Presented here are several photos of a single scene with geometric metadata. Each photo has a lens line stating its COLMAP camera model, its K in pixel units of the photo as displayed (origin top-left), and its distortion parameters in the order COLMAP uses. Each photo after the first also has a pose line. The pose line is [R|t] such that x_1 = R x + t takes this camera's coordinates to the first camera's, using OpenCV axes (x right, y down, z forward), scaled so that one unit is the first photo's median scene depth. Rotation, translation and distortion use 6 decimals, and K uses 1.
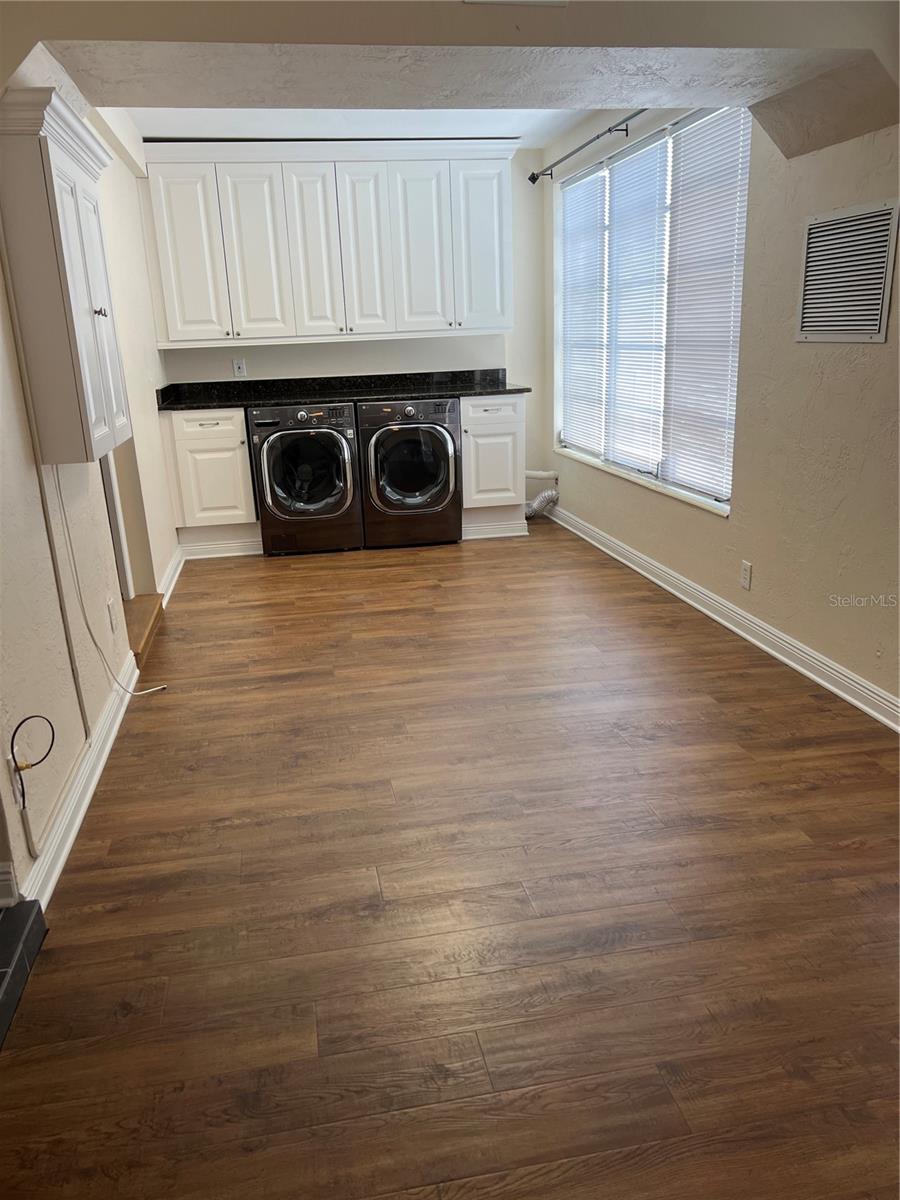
lens RADIAL K [[909.9, 0, 450.6], [0, 909.9, 618.1], [0, 0, 1]] dist [0.005863, 0.005970]
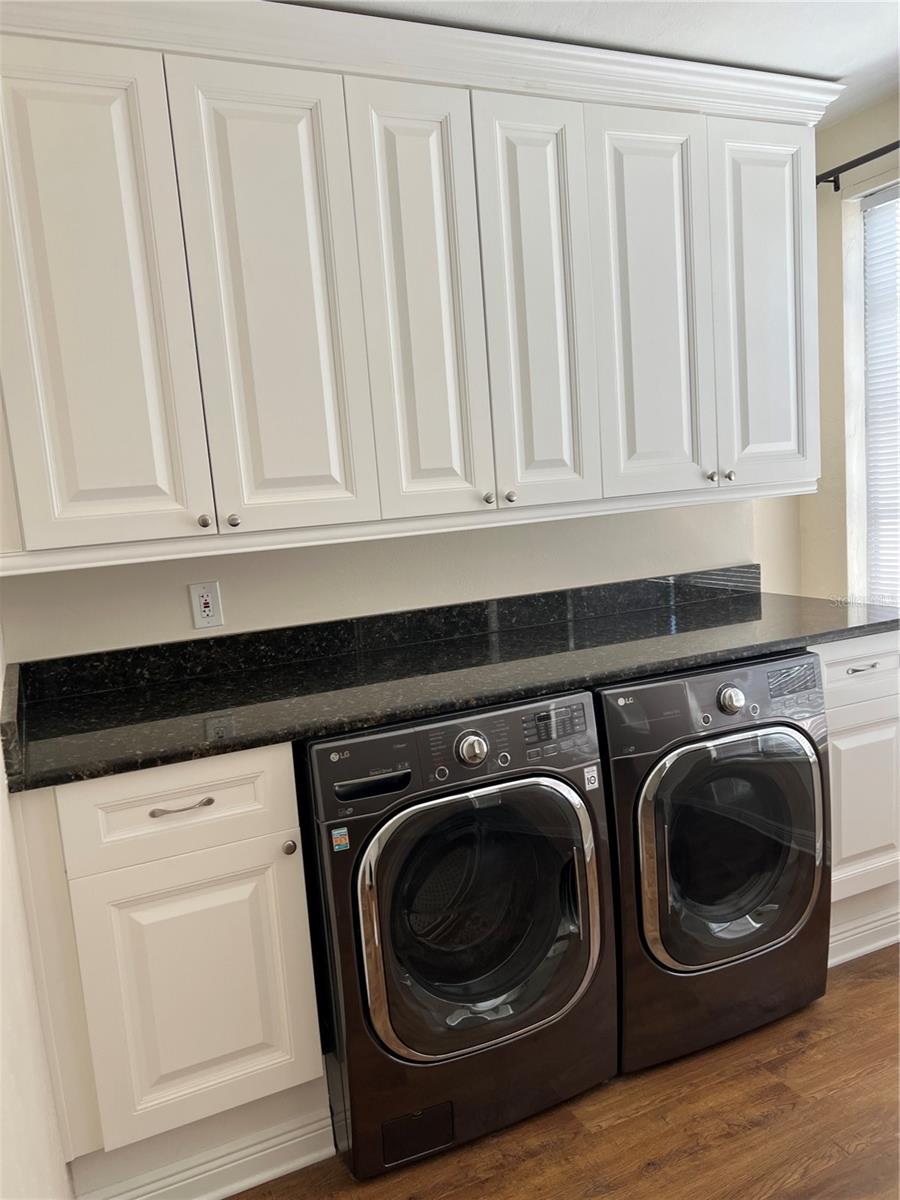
lens RADIAL K [[909.9, 0, 450.6], [0, 909.9, 618.1], [0, 0, 1]] dist [0.005863, 0.005970]
pose [[0.970740, -0.068788, 0.230071, -0.235416], [0.108413, 0.980436, -0.164290, -0.208242], [-0.214269, 0.184425, 0.959206, 0.650417]]
